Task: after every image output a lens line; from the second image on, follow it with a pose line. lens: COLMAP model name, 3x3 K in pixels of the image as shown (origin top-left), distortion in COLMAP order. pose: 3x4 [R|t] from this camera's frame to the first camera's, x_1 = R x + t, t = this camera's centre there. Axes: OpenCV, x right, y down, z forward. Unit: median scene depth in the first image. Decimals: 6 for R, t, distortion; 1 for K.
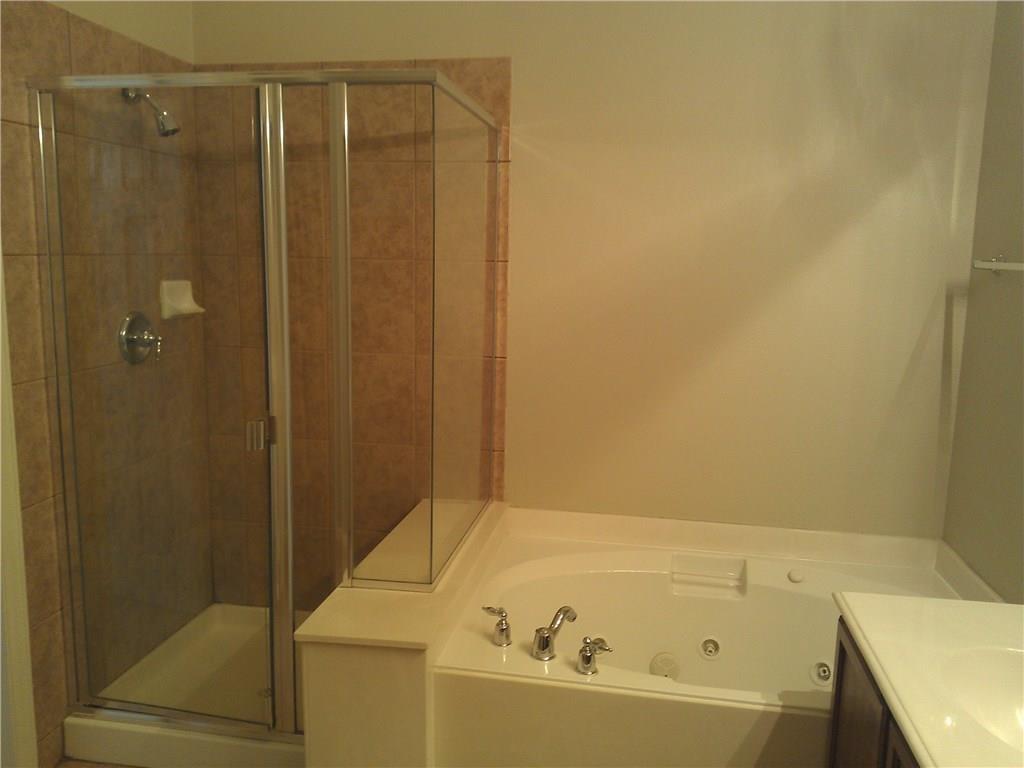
lens RADIAL K [[840.4, 0, 511.4], [0, 840.4, 381.6], [0, 0, 1]] dist [0.026703, -0.028825]
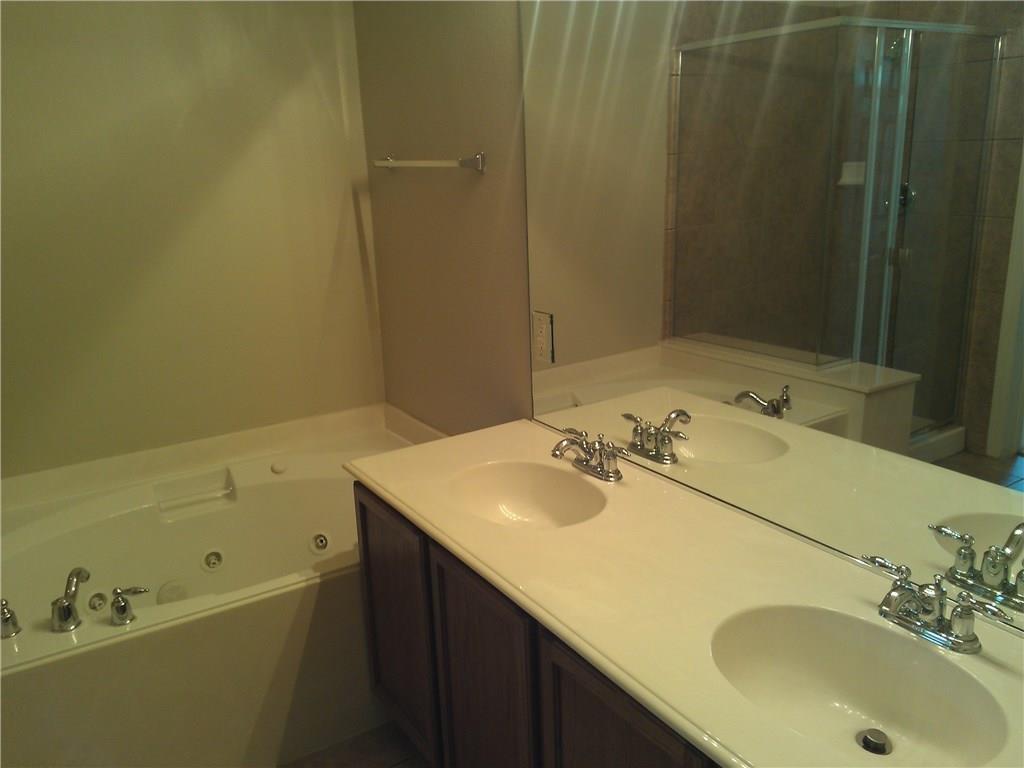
lens RADIAL K [[840.4, 0, 506.1], [0, 840.4, 378.7], [0, 0, 1]] dist [0.026703, -0.028825]
pose [[0.747836, -0.225358, 0.624464, -0.102339], [0.157425, 0.973991, 0.162969, -0.010873], [-0.644949, -0.023568, 0.763862, -0.005726]]
